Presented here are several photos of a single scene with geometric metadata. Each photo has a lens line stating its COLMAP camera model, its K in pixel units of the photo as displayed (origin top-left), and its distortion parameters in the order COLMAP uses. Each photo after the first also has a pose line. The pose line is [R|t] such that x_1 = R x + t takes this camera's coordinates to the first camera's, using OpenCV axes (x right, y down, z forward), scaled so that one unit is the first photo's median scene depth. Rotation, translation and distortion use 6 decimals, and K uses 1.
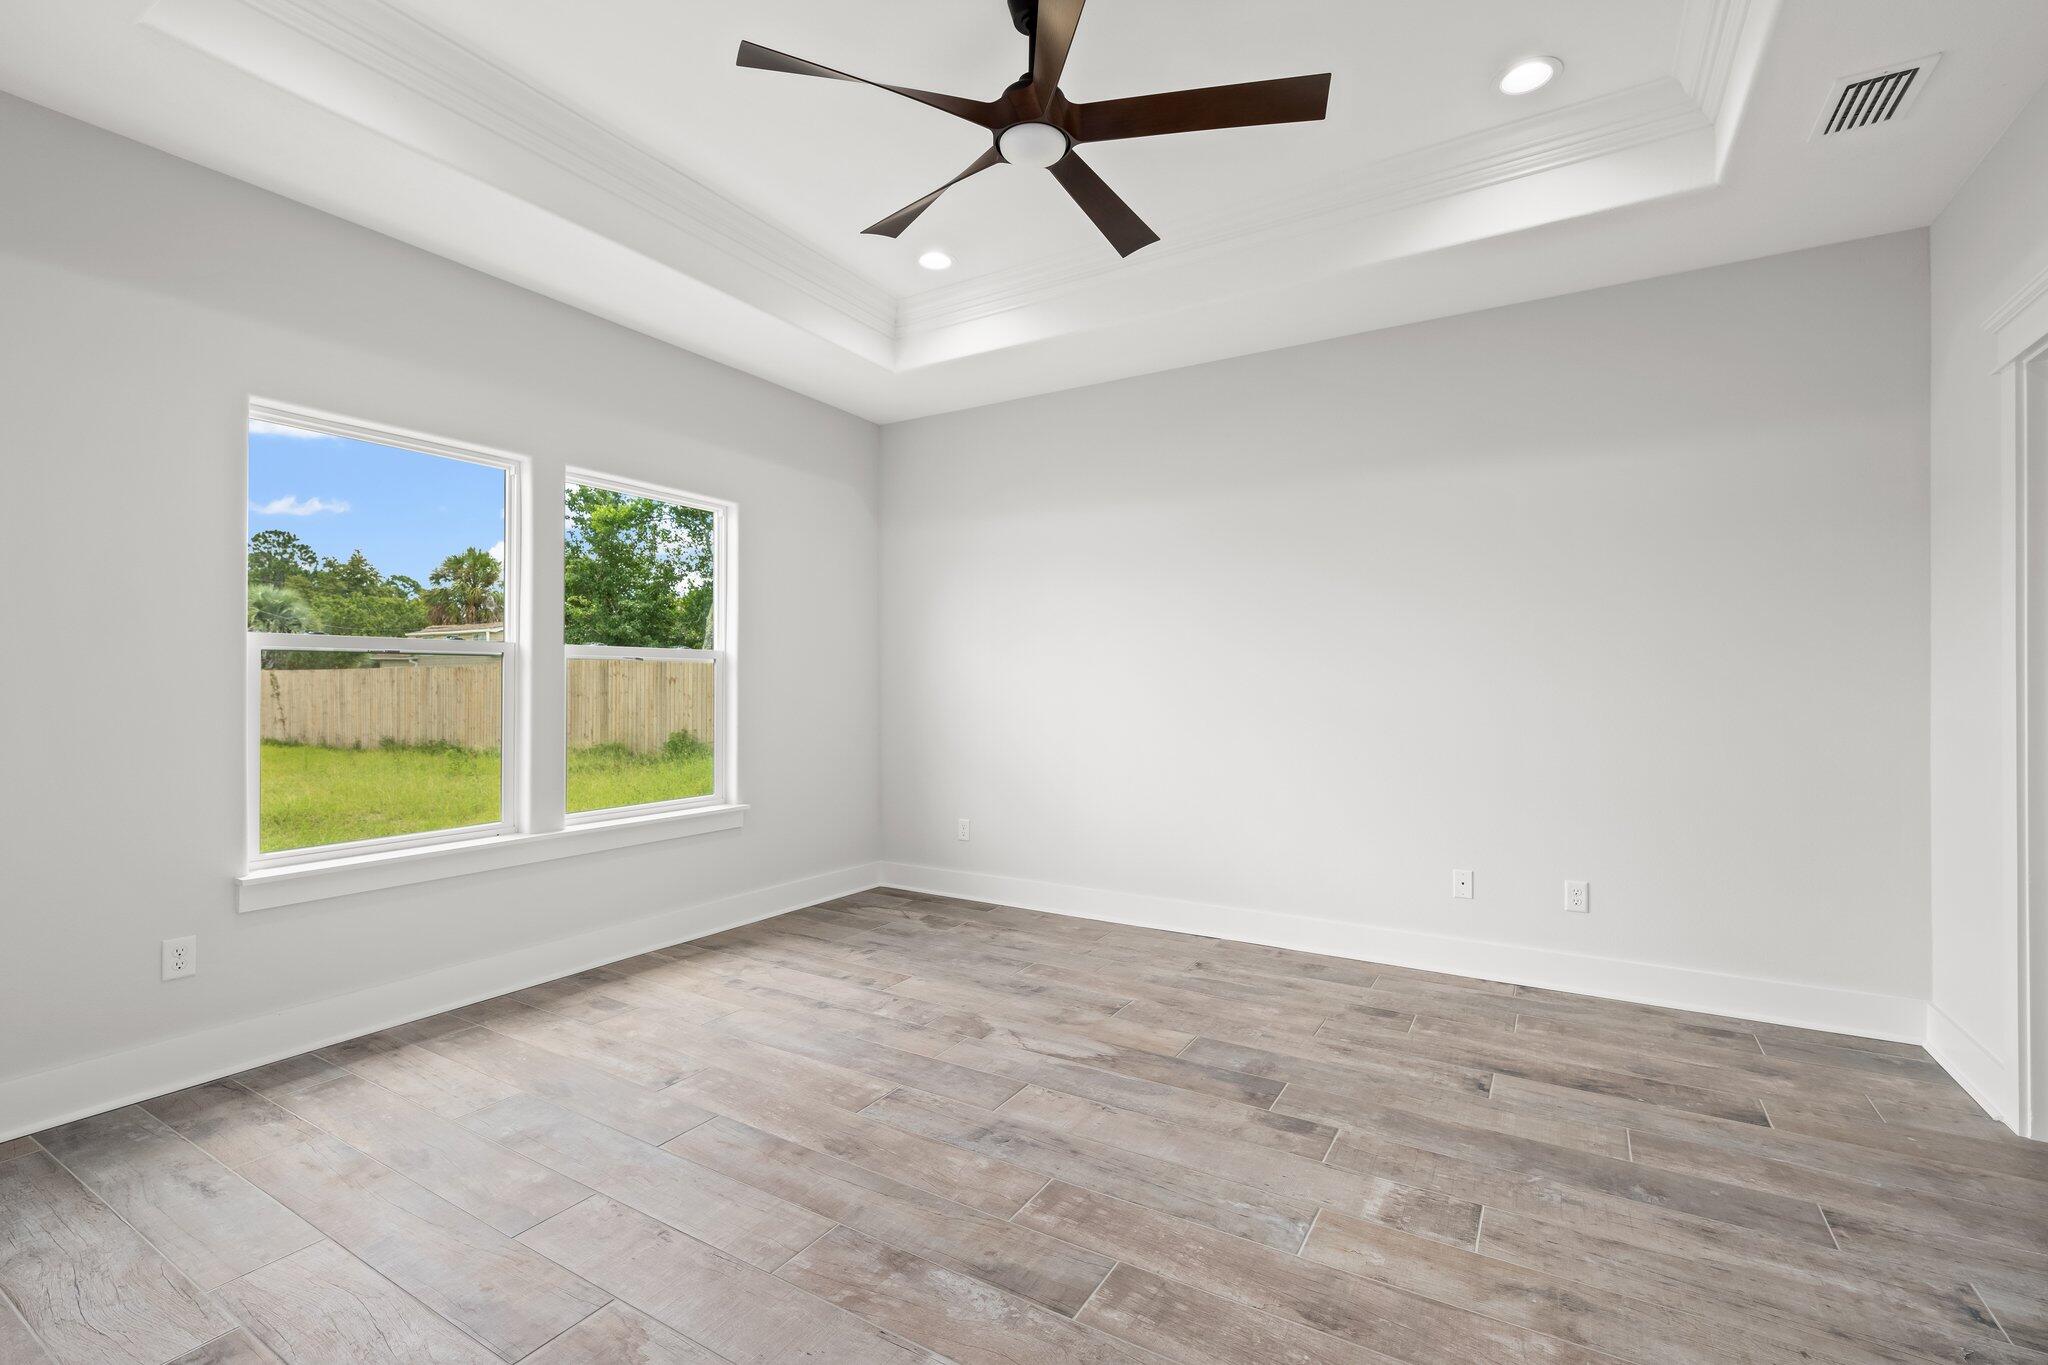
lens RADIAL K [[890.6, 0, 1016.0], [0, 890.6, 692.4], [0, 0, 1]] dist [-0.000780, -0.000396]
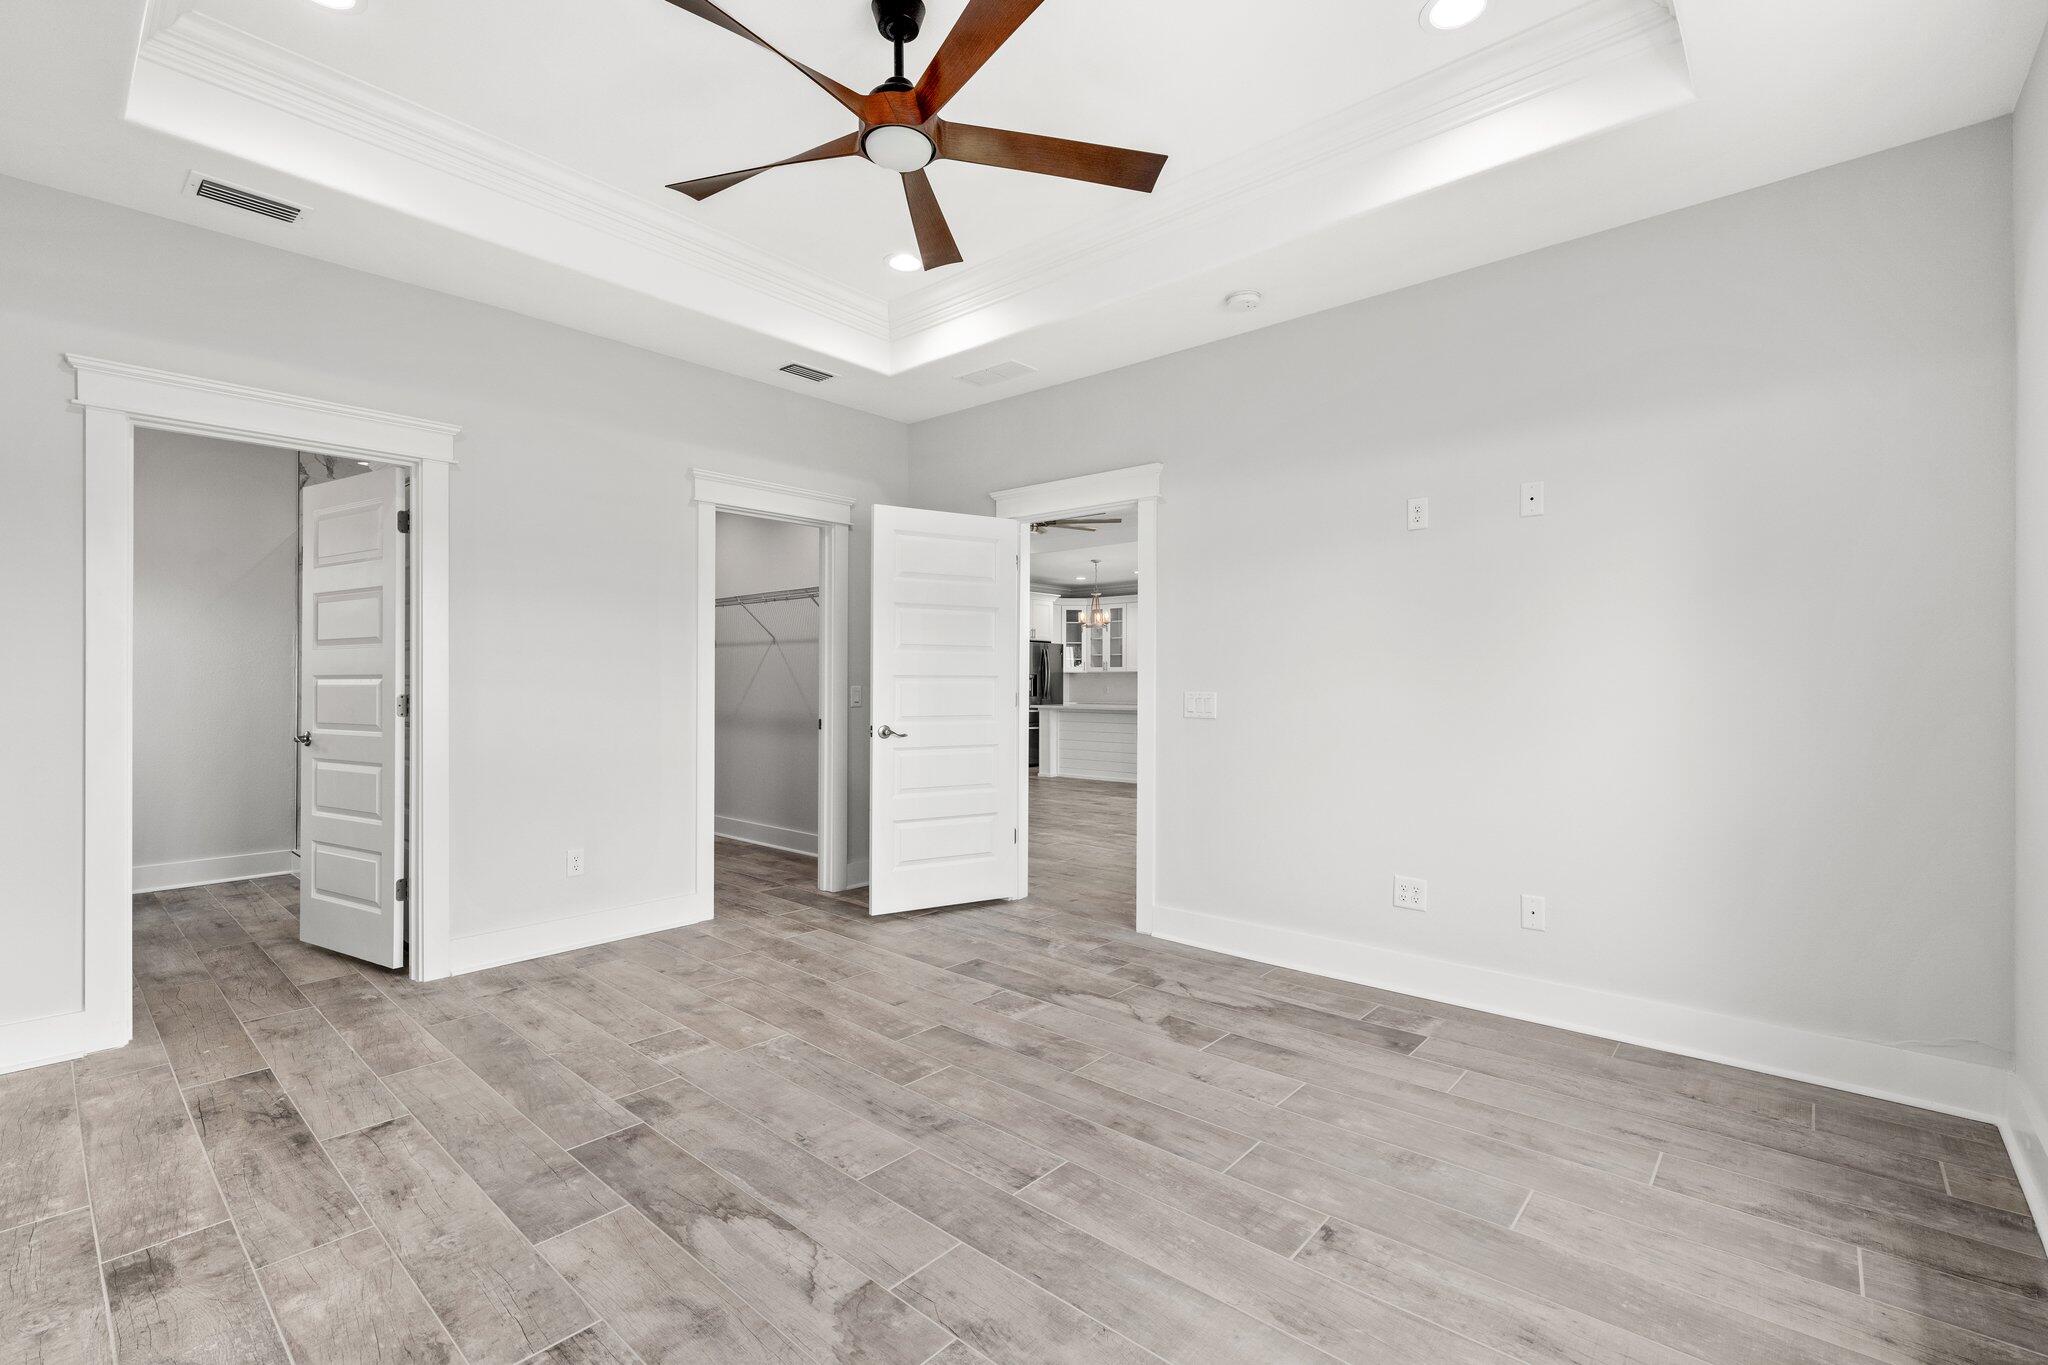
lens RADIAL K [[890.6, 0, 1029.5], [0, 890.6, 676.8], [0, 0, 1]] dist [-0.000780, -0.000396]
pose [[-0.985119, -0.002957, 0.171847, -0.295078], [-0.002492, 0.999993, 0.002921, -0.016592], [-0.171854, 0.002449, -0.985119, 1.899186]]
